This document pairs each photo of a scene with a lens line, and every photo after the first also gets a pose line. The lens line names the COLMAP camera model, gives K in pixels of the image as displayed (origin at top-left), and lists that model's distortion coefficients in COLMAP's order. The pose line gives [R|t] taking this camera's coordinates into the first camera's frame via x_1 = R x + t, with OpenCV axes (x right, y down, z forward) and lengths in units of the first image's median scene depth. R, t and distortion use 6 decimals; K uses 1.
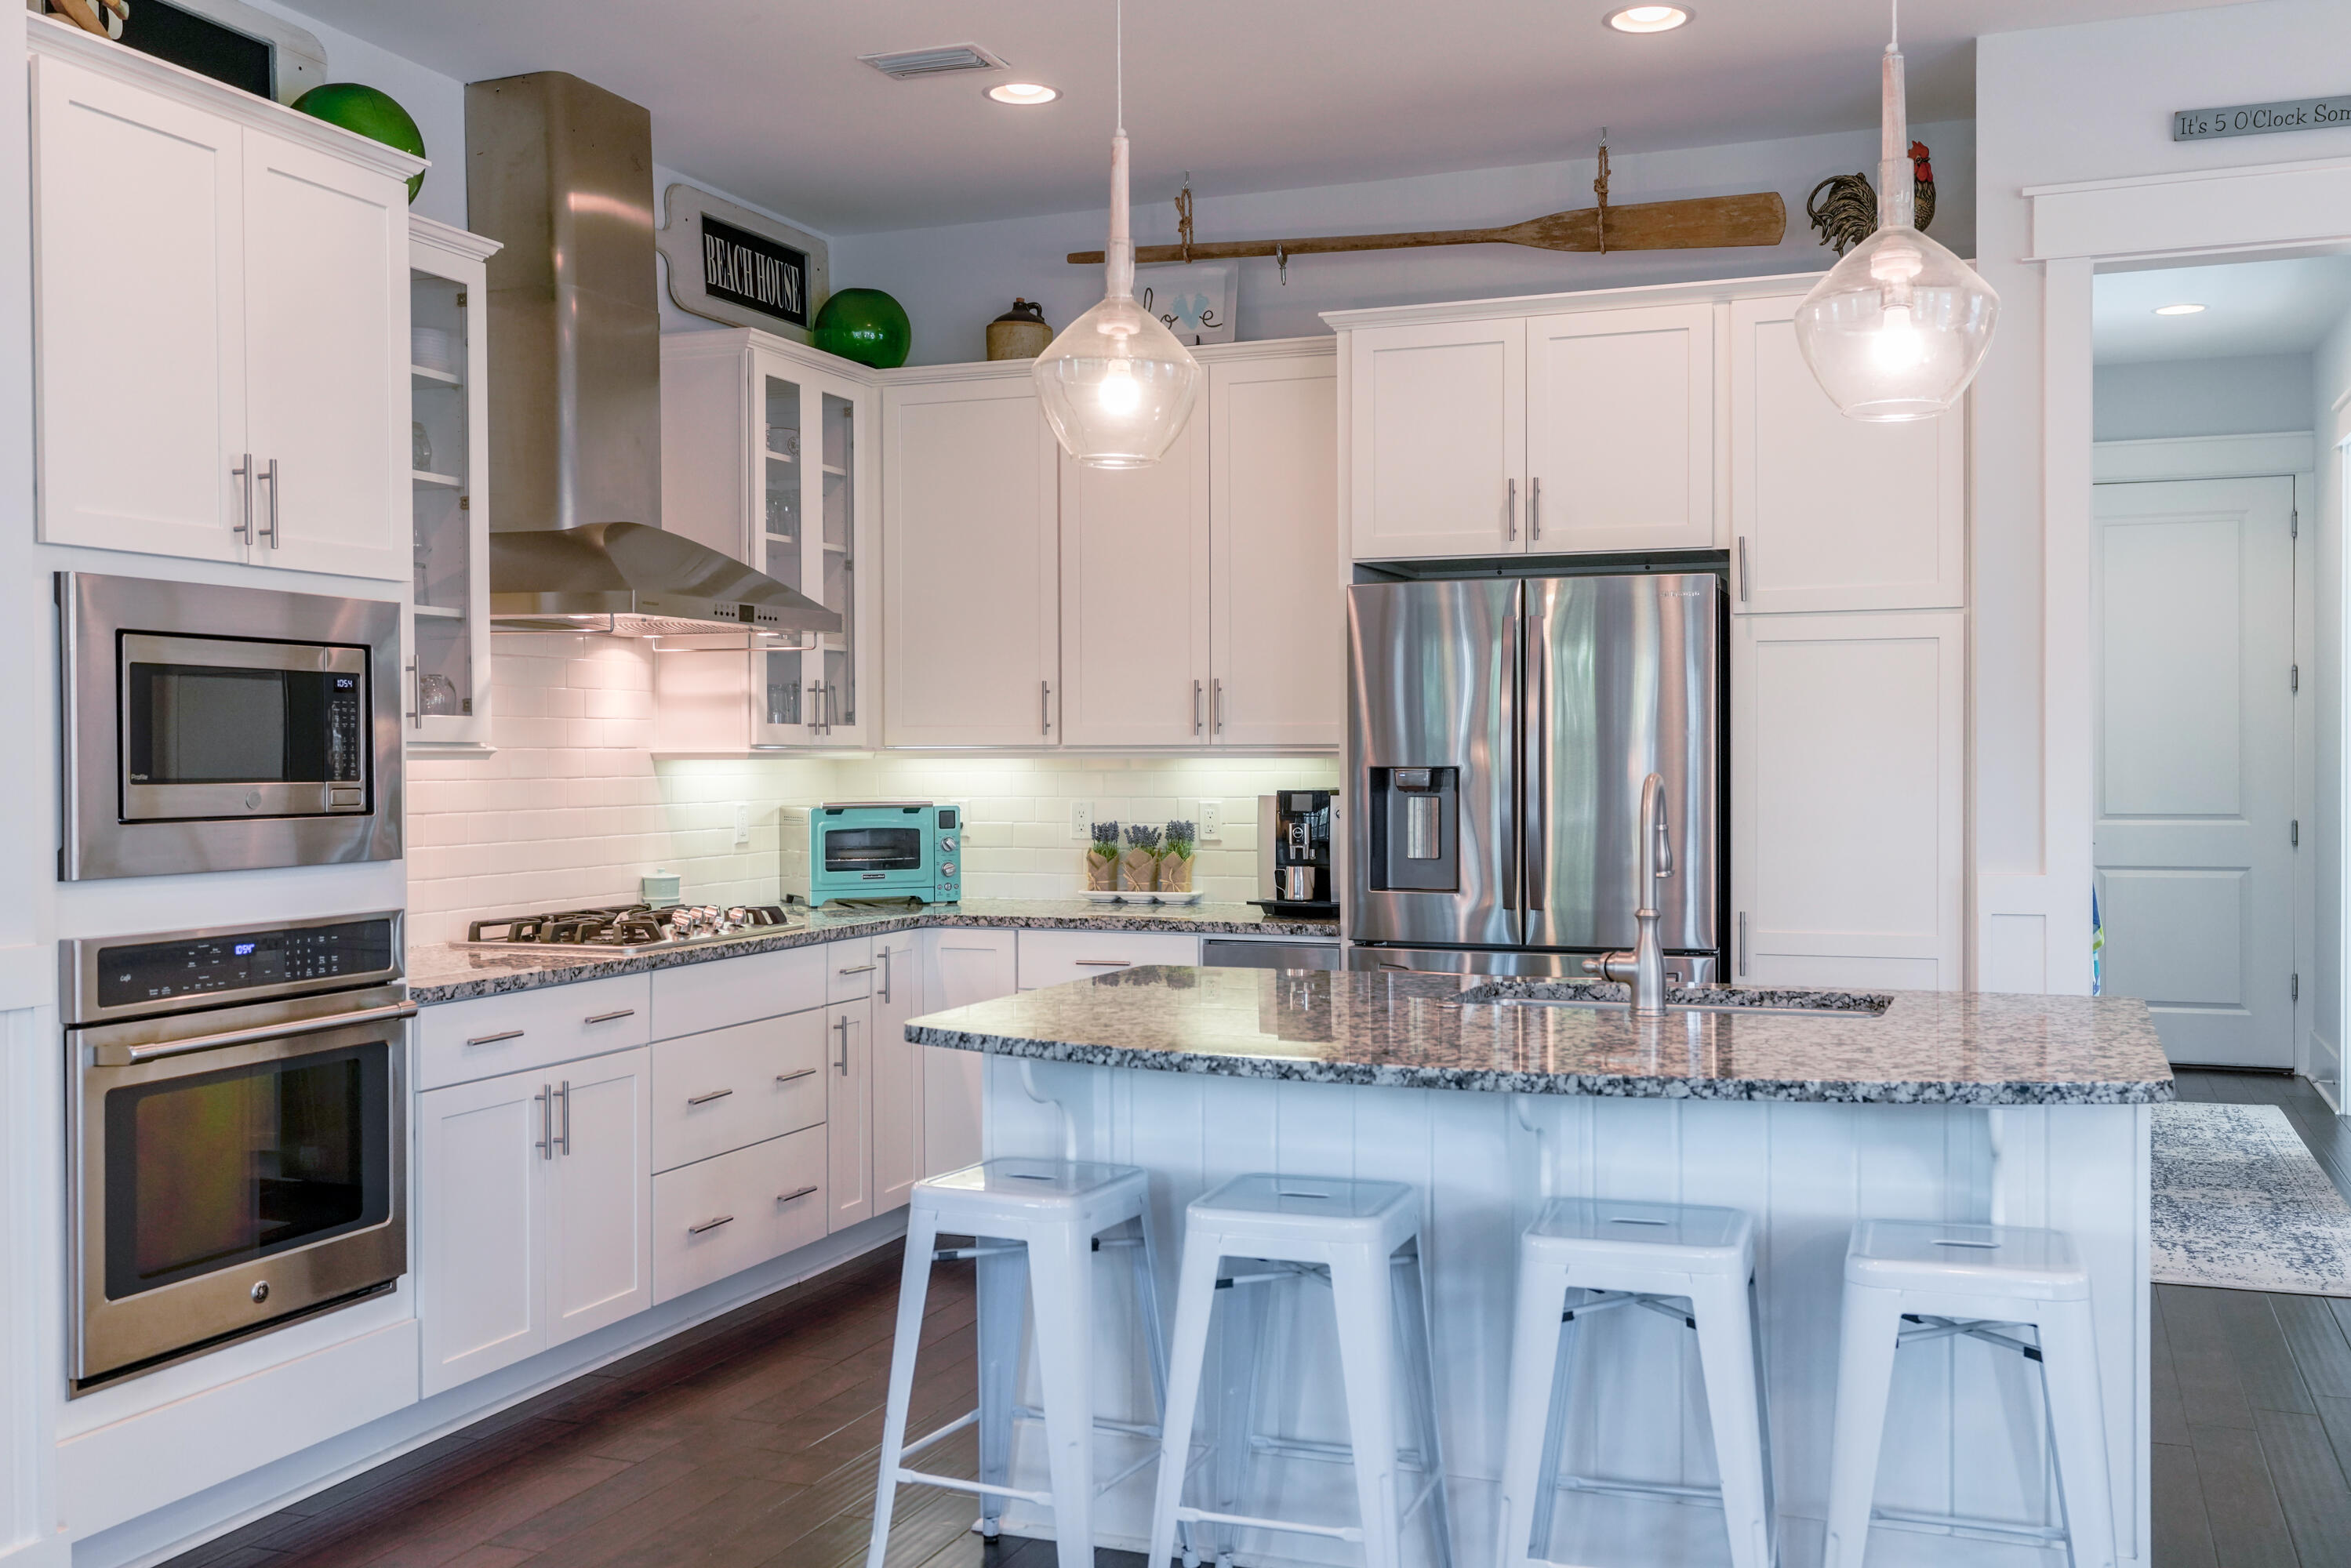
lens RADIAL K [[2189.4, 0, 1158.2], [0, 2189.4, 773.8], [0, 0, 1]] dist [0.012355, 0.000000]
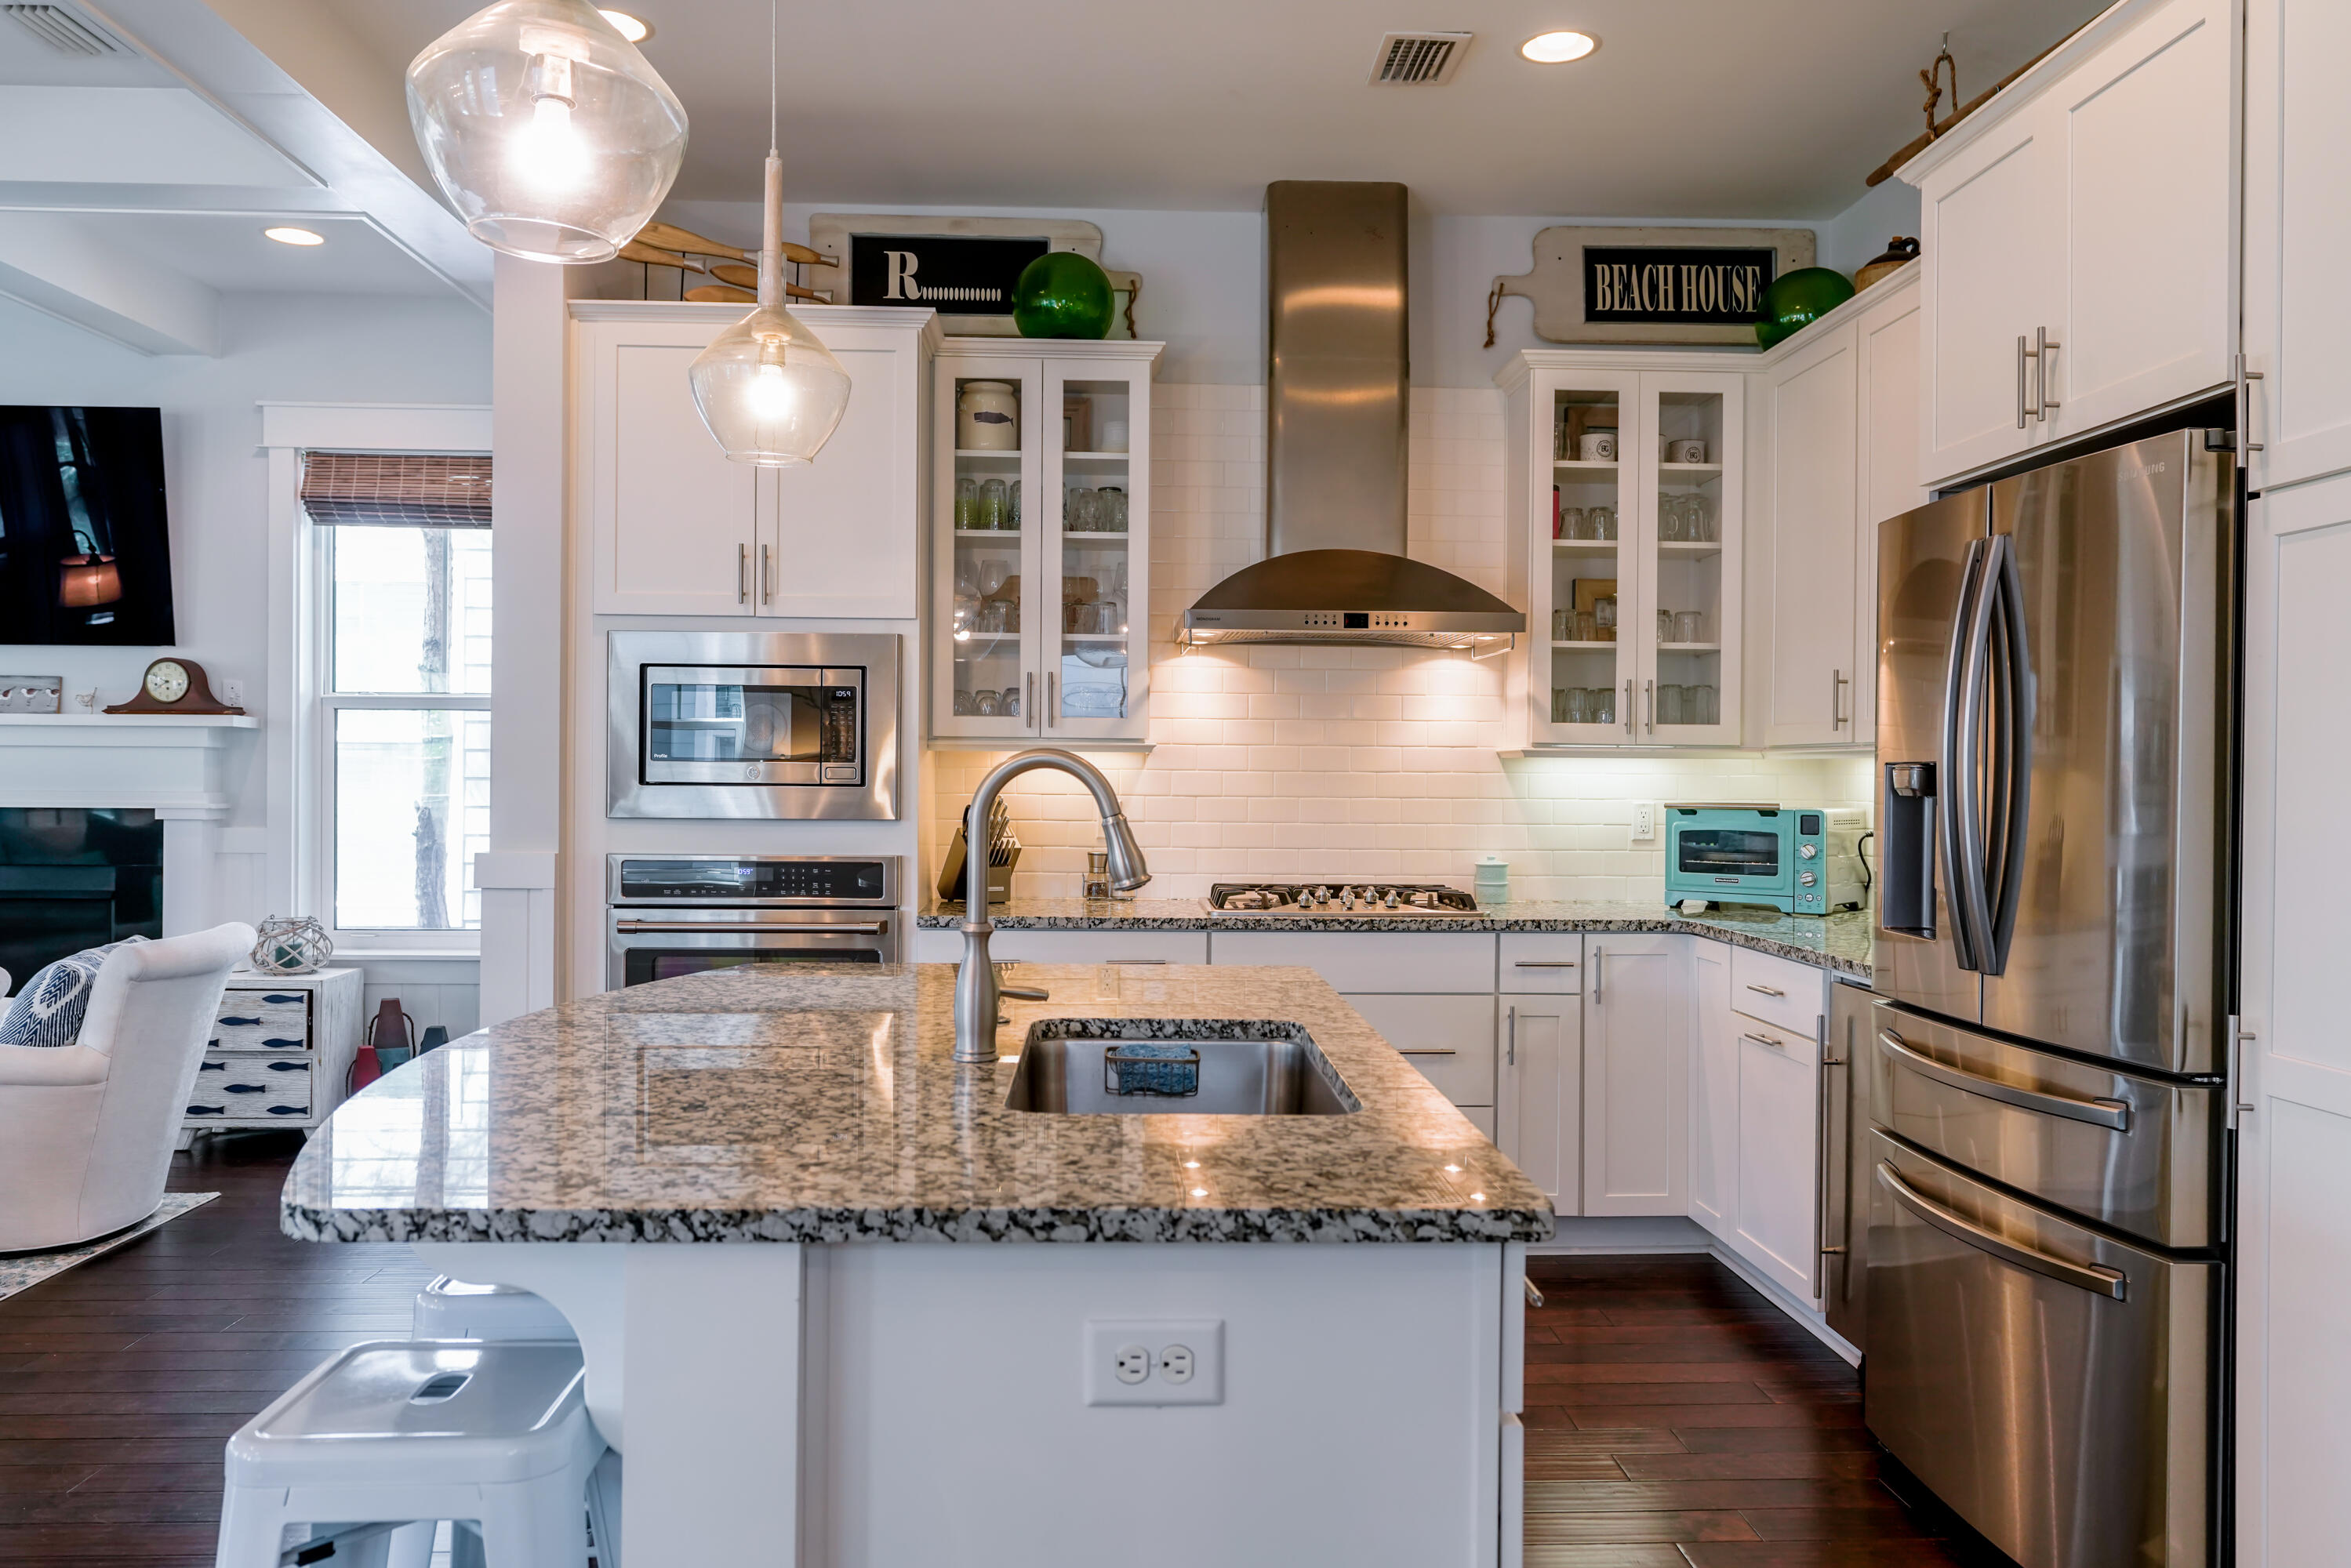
lens RADIAL K [[1705.4, 0, 1181.1], [0, 1705.4, 783.0], [0, 0, 1]] dist [0.004350, -0.010625]
pose [[0.408922, 0.013518, -0.912469, 0.497995], [-0.018659, 0.999805, 0.006450, 0.003687], [0.912379, 0.014388, 0.409094, 0.510101]]
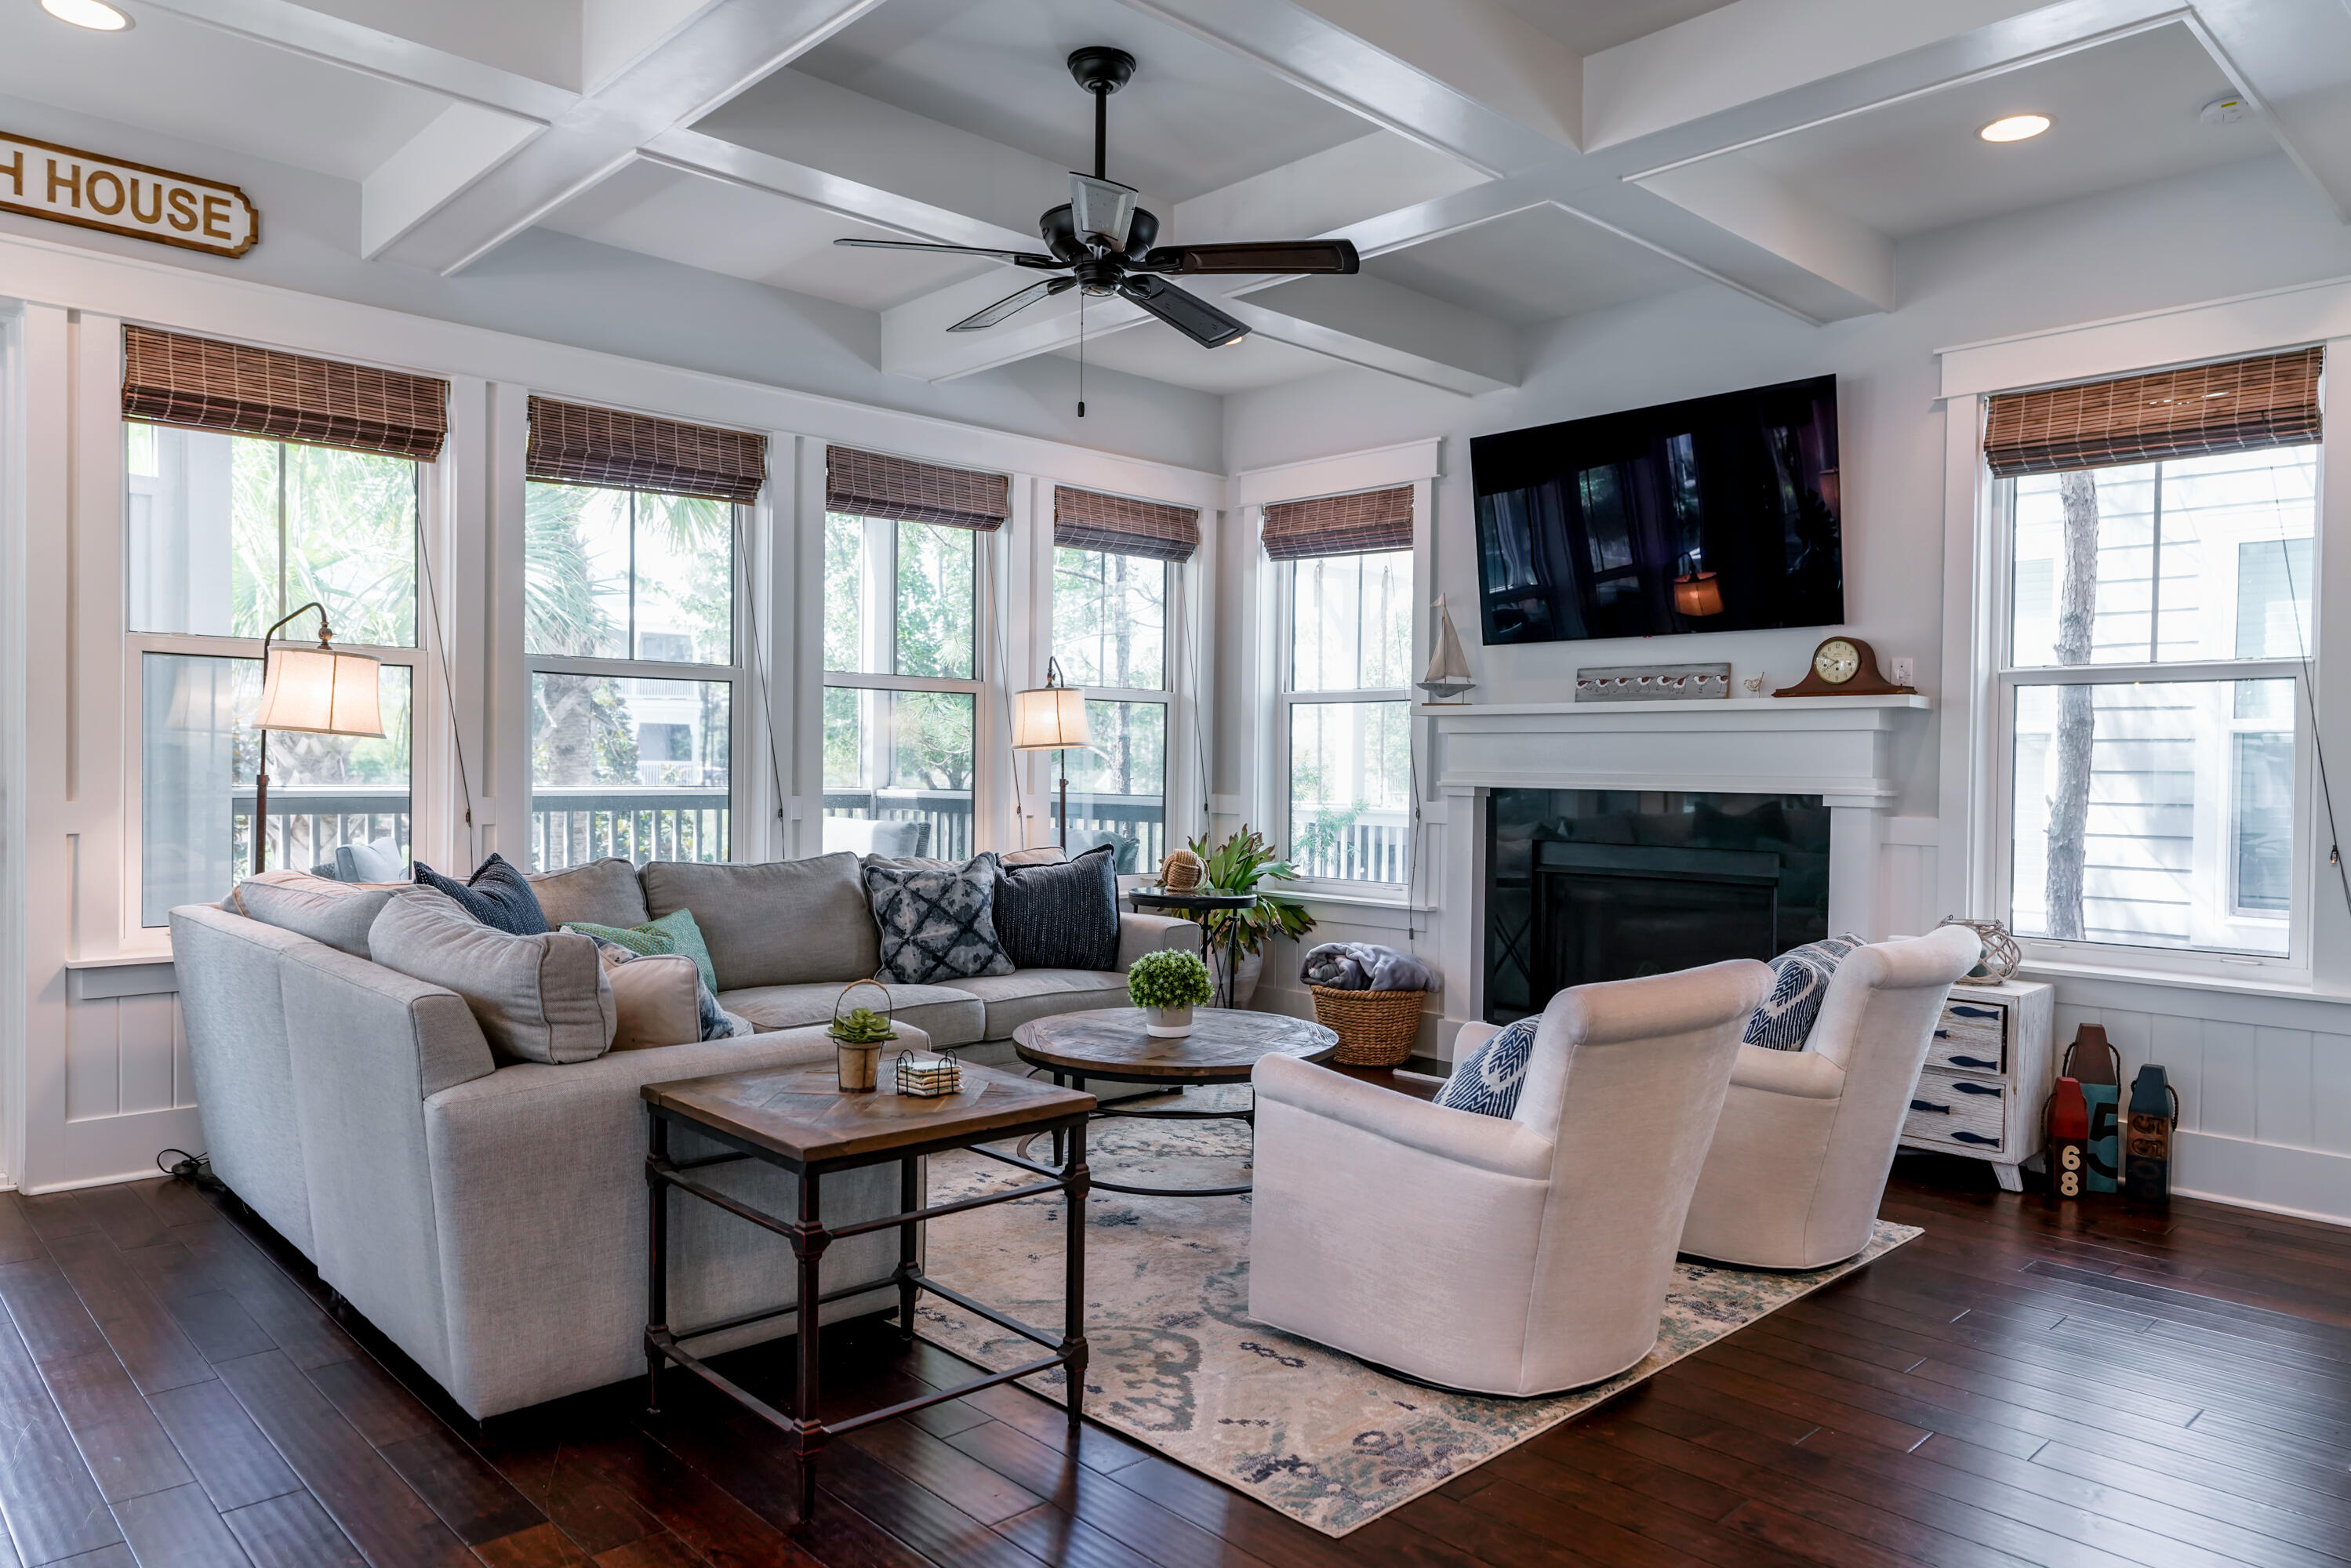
lens RADIAL K [[1536.3, 0, 1165.1], [0, 1536.3, 785.7], [0, 0, 1]] dist [-0.002910, 0.006254]
pose [[-0.420614, 0.014313, -0.907127, 0.273362], [-0.019075, 0.999515, 0.024616, 0.017356], [0.907039, 0.027657, -0.420137, 0.396053]]
